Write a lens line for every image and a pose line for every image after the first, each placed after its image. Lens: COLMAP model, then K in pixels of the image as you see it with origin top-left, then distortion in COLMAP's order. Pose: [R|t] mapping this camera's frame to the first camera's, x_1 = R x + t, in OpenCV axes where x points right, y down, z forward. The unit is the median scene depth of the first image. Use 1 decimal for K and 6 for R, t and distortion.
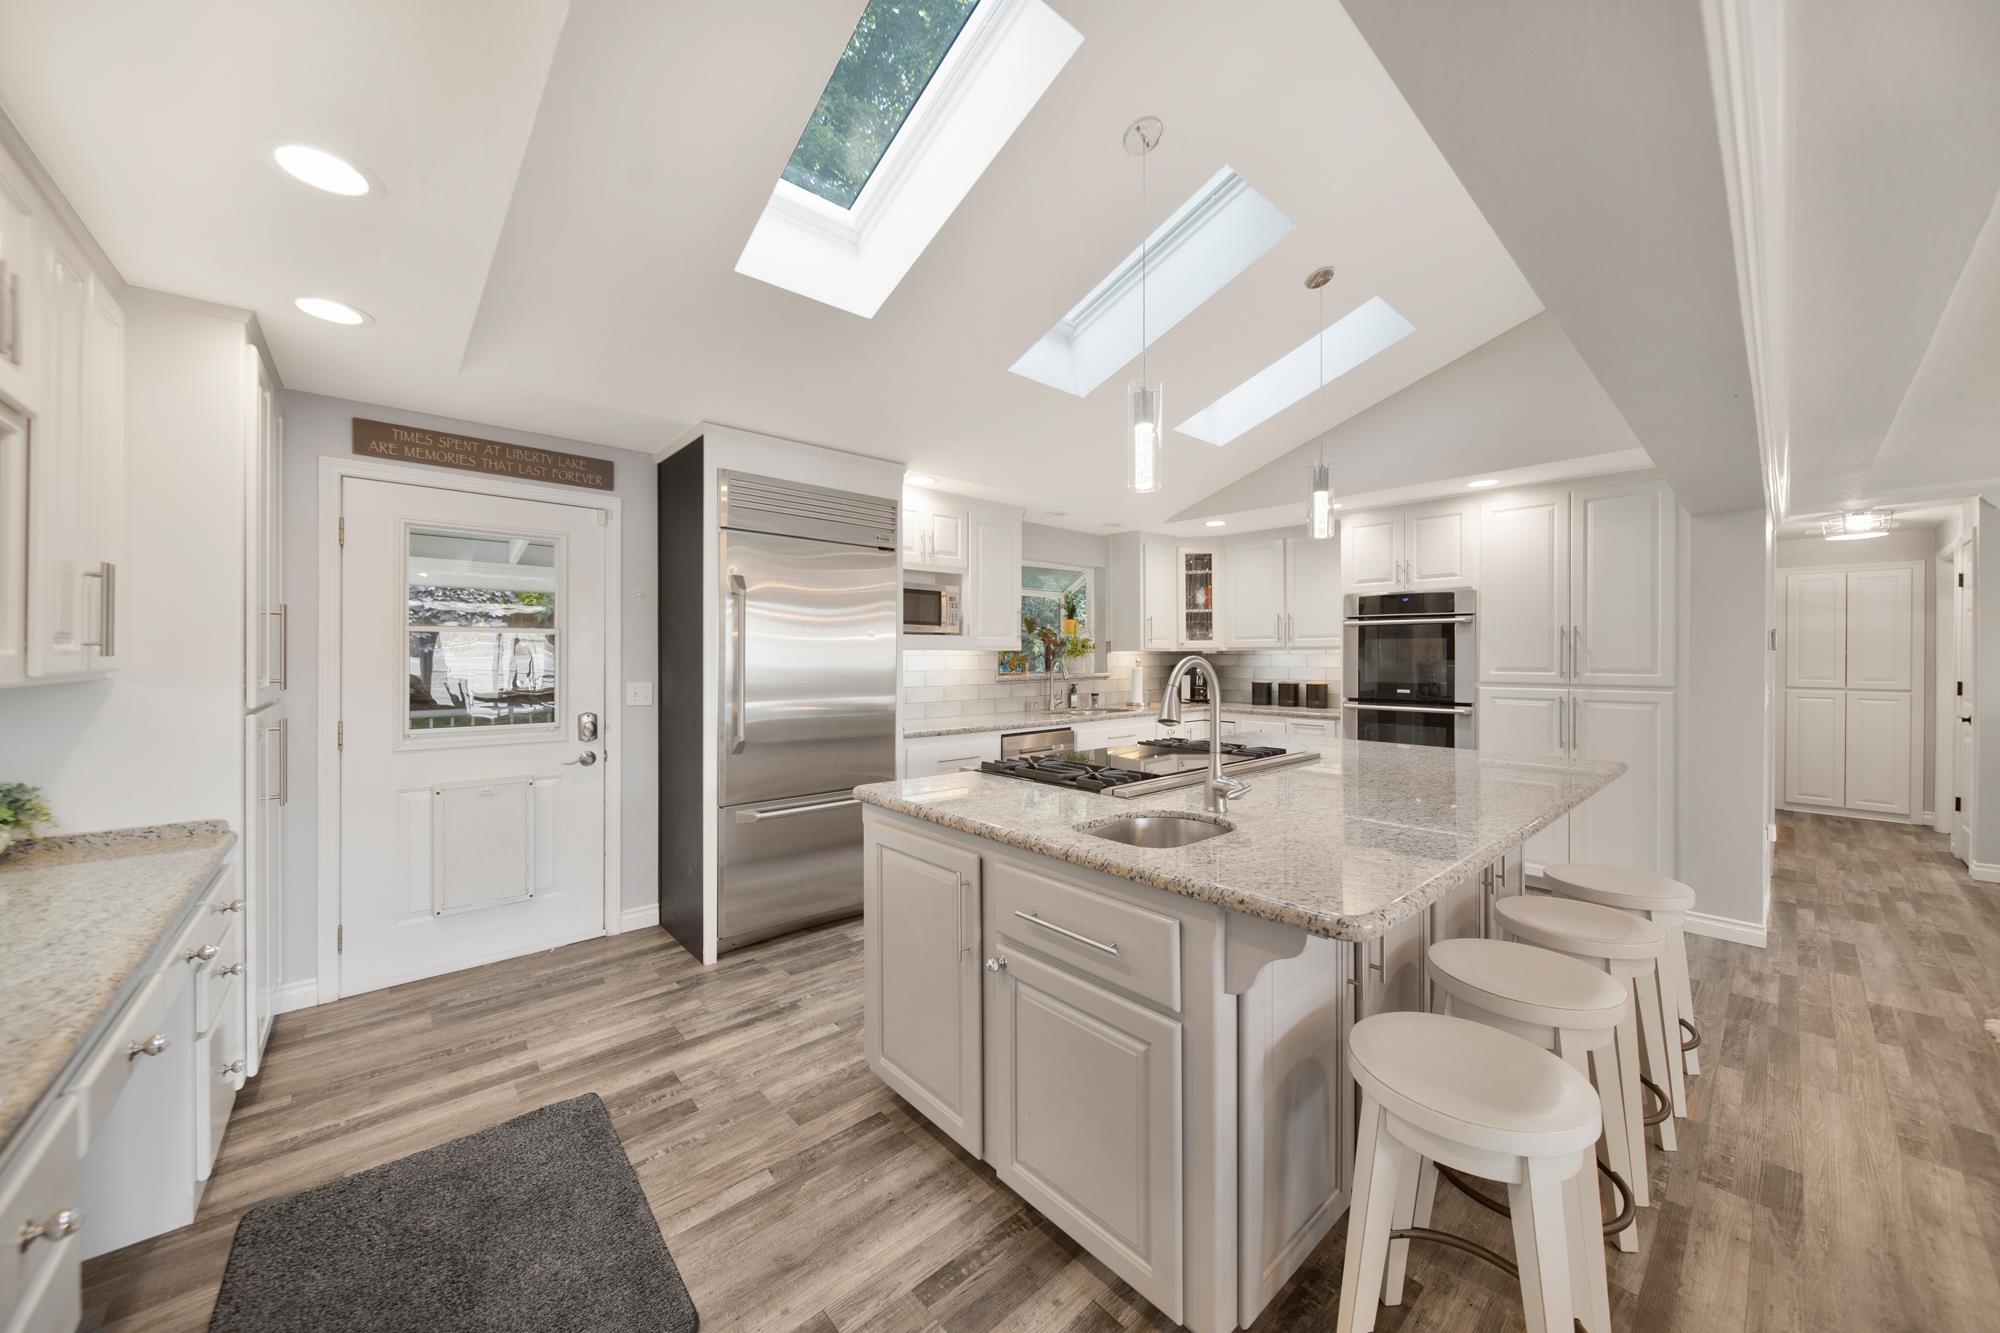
lens RADIAL K [[703.2, 0, 997.3], [0, 703.2, 654.9], [0, 0, 1]] dist [0.001280, -0.000061]
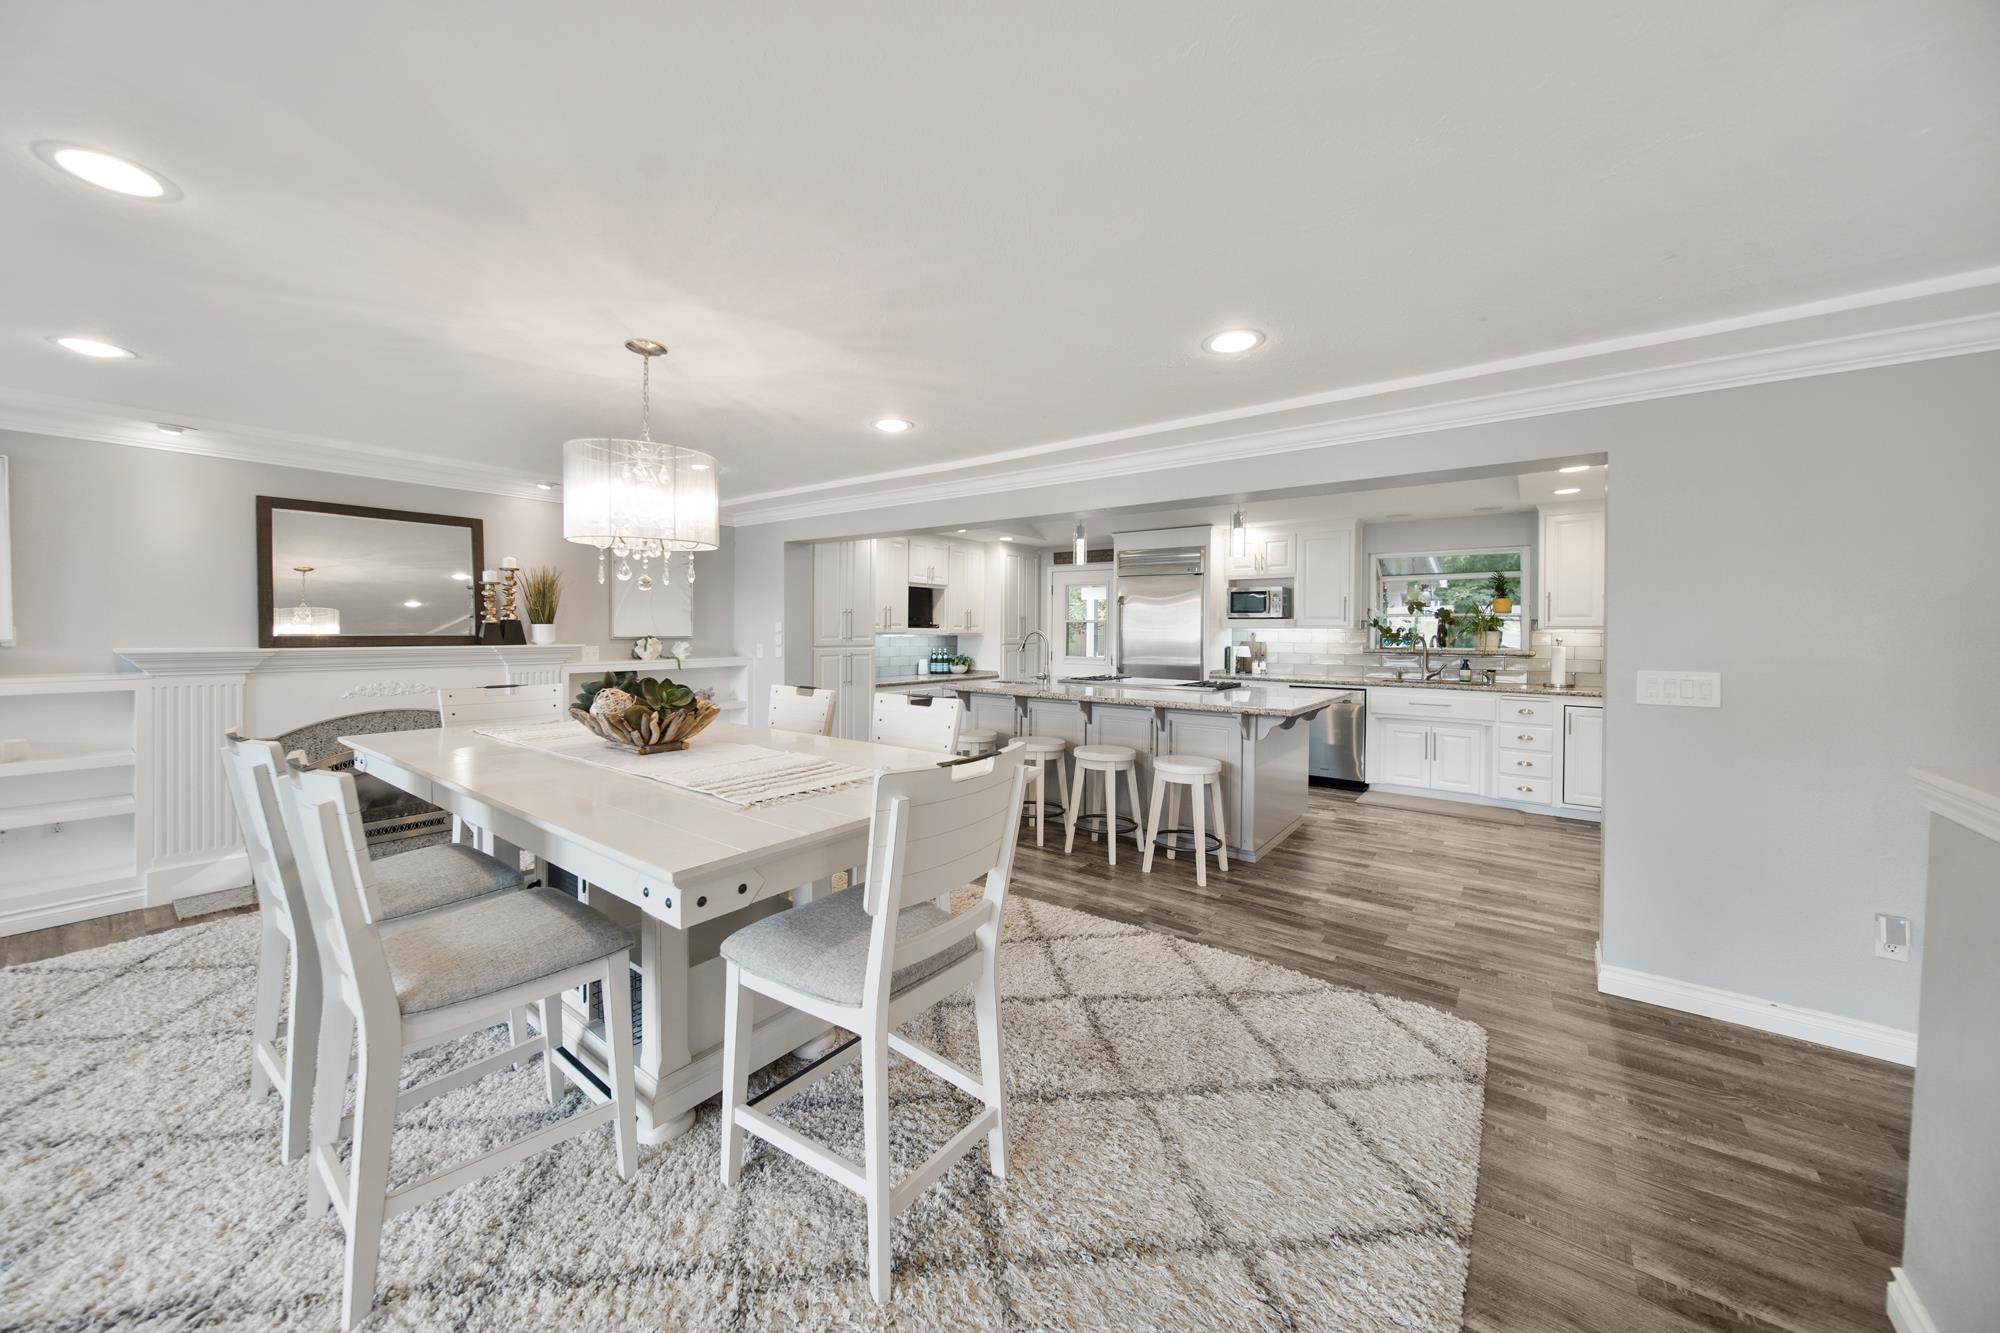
lens RADIAL K [[707.5, 0, 1007.4], [0, 707.5, 630.8], [0, 0, 1]] dist [0.000414, -0.000059]
pose [[0.199638, 0.001623, -0.979868, 1.634802], [-0.005508, 0.999985, 0.000534, 0.001470], [0.979854, 0.005290, 0.199644, 0.148796]]
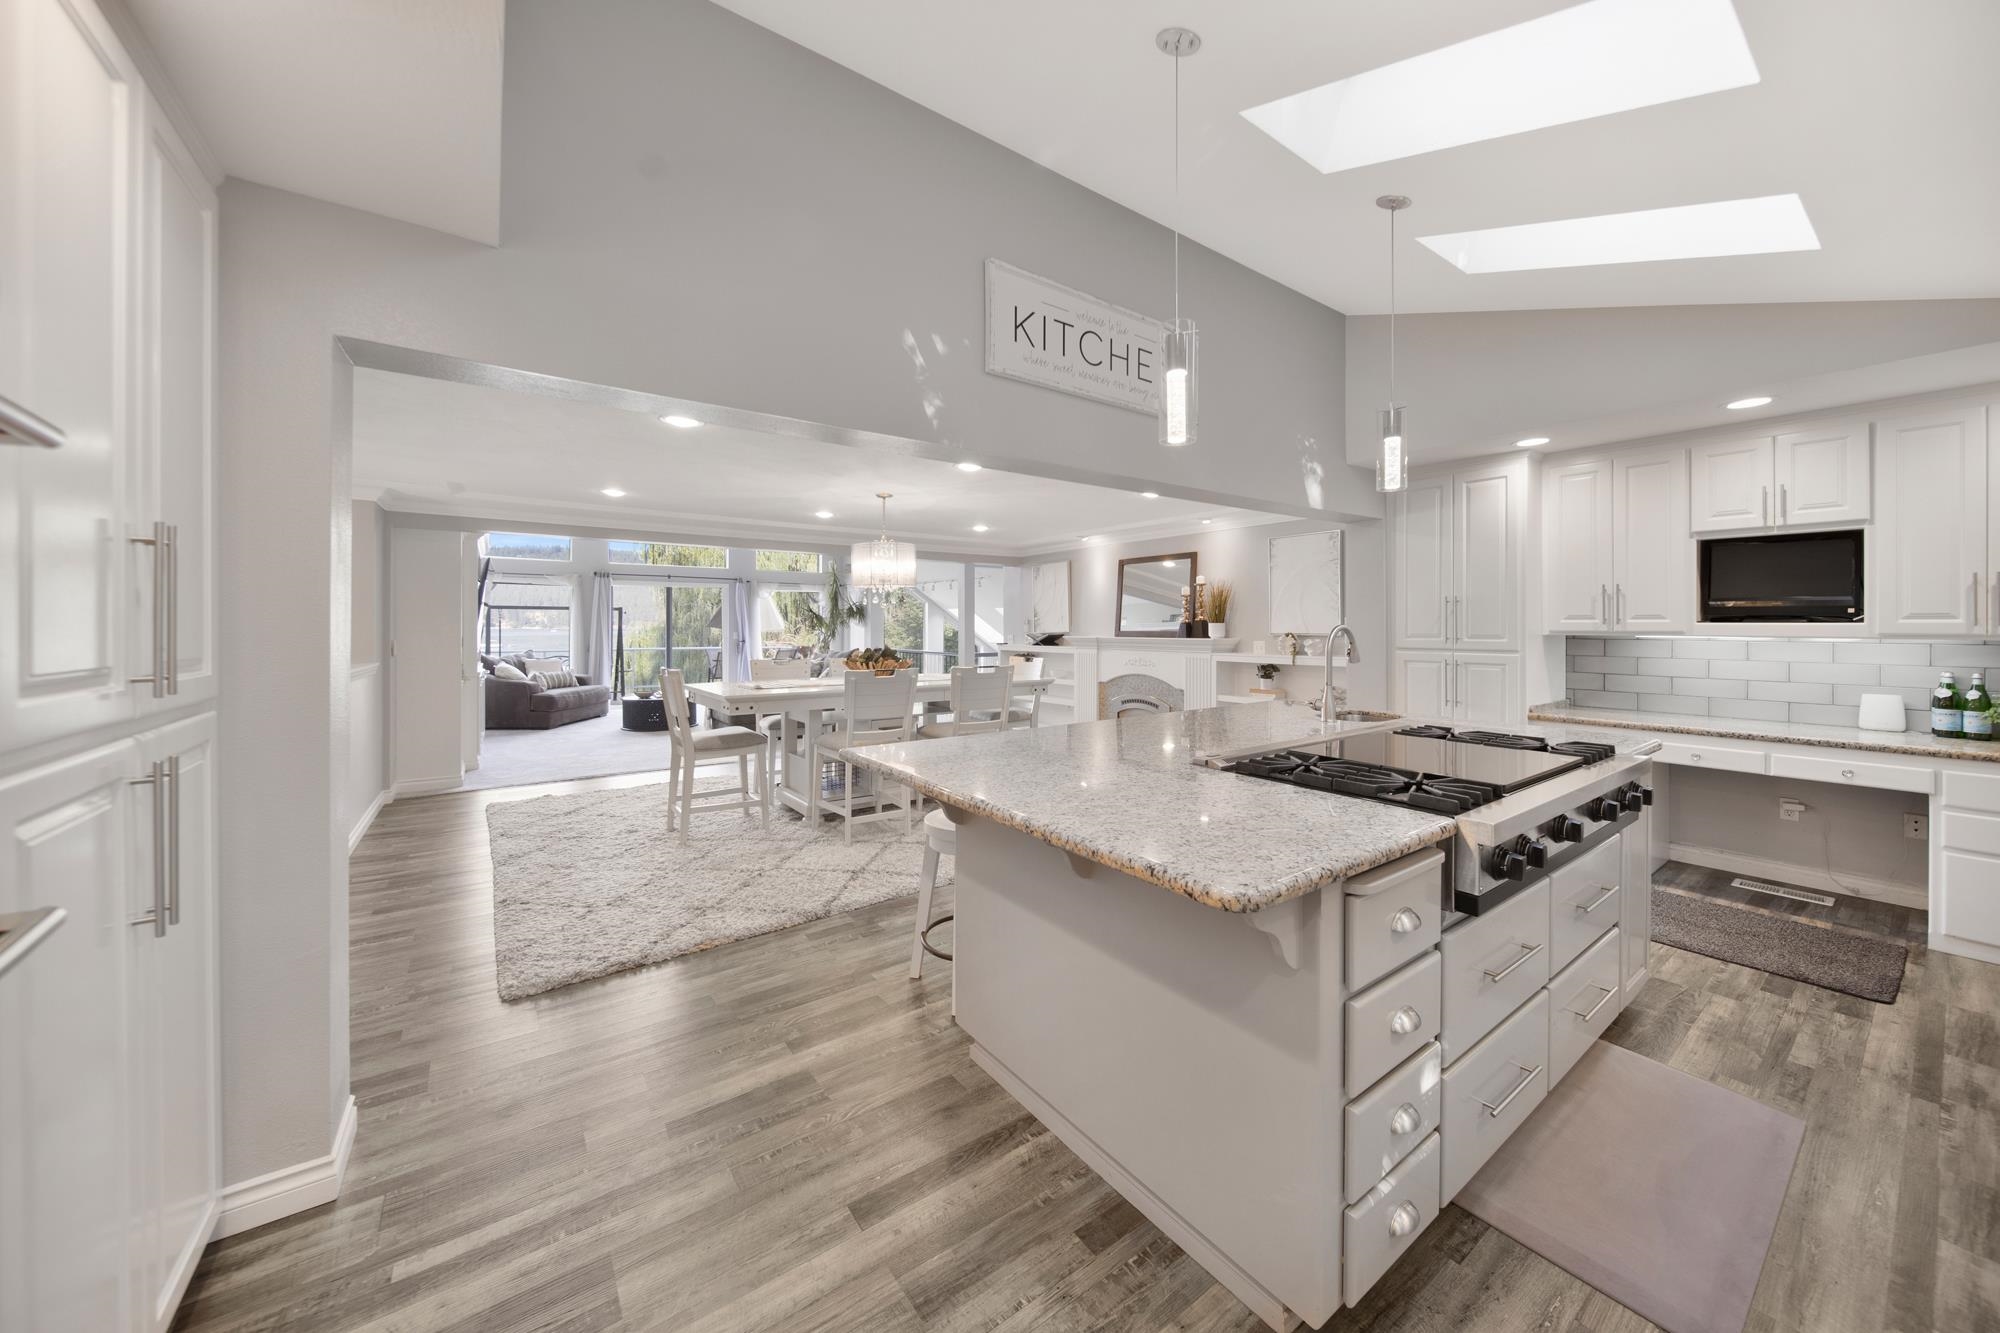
lens RADIAL K [[707.5, 0, 1007.4], [0, 707.5, 630.8], [0, 0, 1]] dist [0.000414, -0.000059]
pose [[-0.995336, -0.002952, 0.096424, 0.468128], [-0.002292, 0.999973, 0.006951, 0.002773], [-0.096442, 0.006697, -0.995316, 1.414659]]
